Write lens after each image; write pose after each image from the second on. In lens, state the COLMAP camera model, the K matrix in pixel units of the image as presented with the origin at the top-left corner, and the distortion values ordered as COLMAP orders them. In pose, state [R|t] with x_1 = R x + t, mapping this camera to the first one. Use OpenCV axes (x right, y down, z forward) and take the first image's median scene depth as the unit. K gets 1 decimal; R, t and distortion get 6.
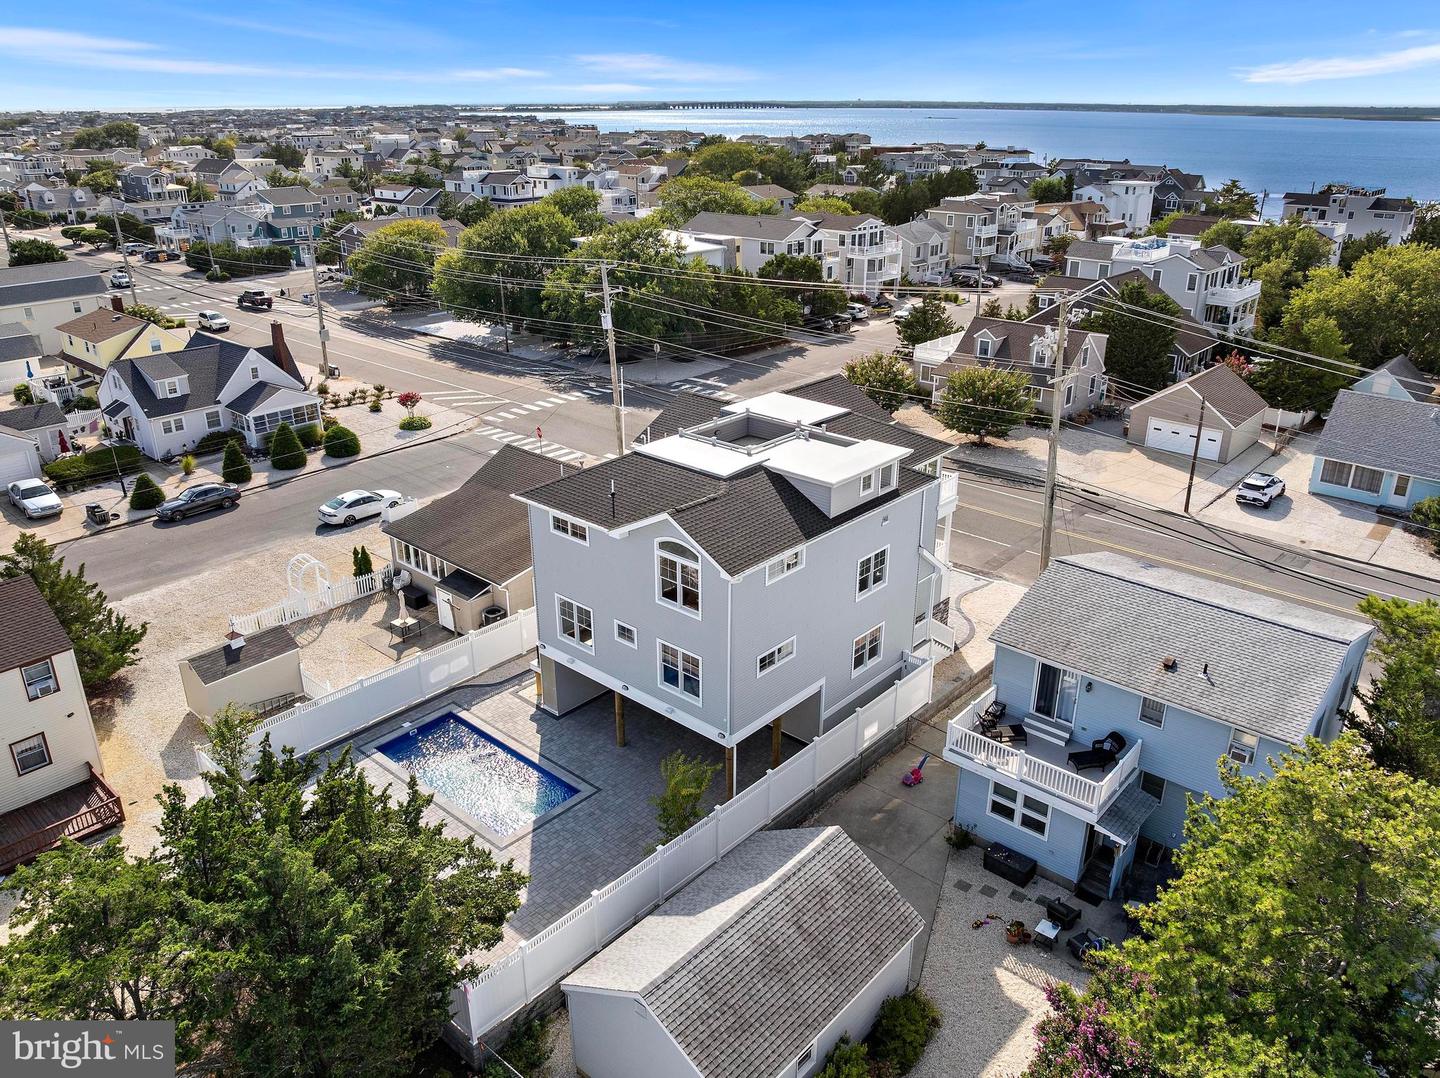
lens RADIAL K [[1046.7, 0, 720.0], [0, 1046.7, 539.0], [0, 0, 1]] dist [-0.030560, -0.006205]
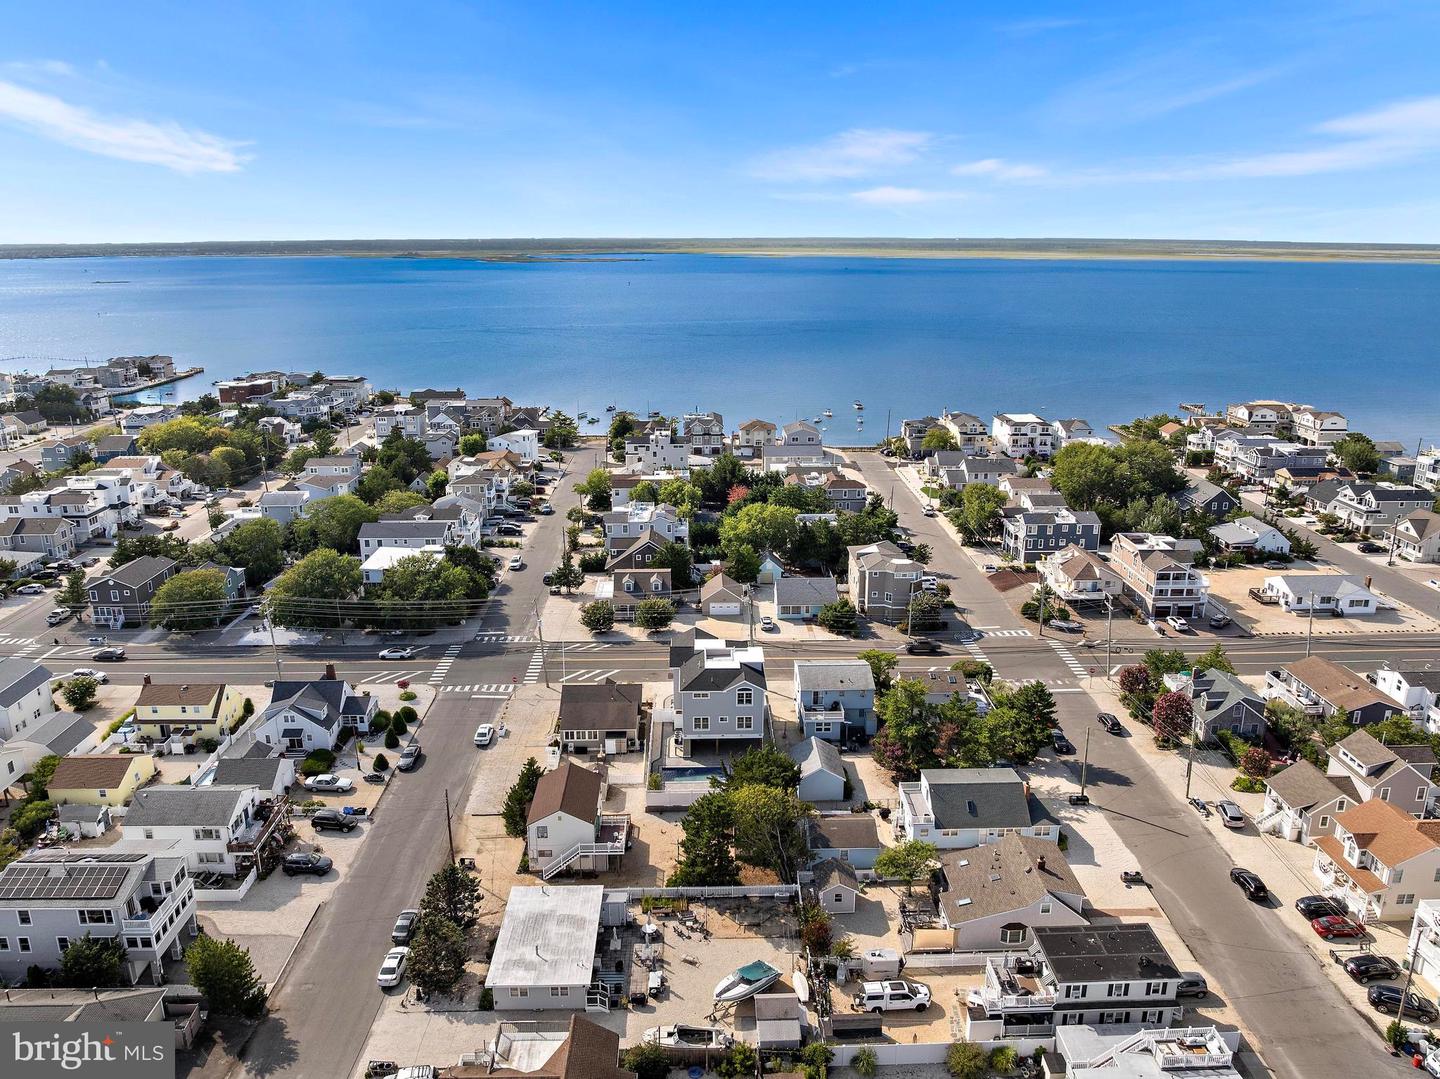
lens RADIAL K [[1046.7, 0, 720.0], [0, 1046.7, 539.5], [0, 0, 1]] dist [-0.030560, -0.006205]
pose [[0.730059, -0.193267, 0.655486, -1.625913], [0.267055, 0.963589, -0.013327, -0.318490], [-0.629044, 0.184781, 0.755090, -1.250326]]
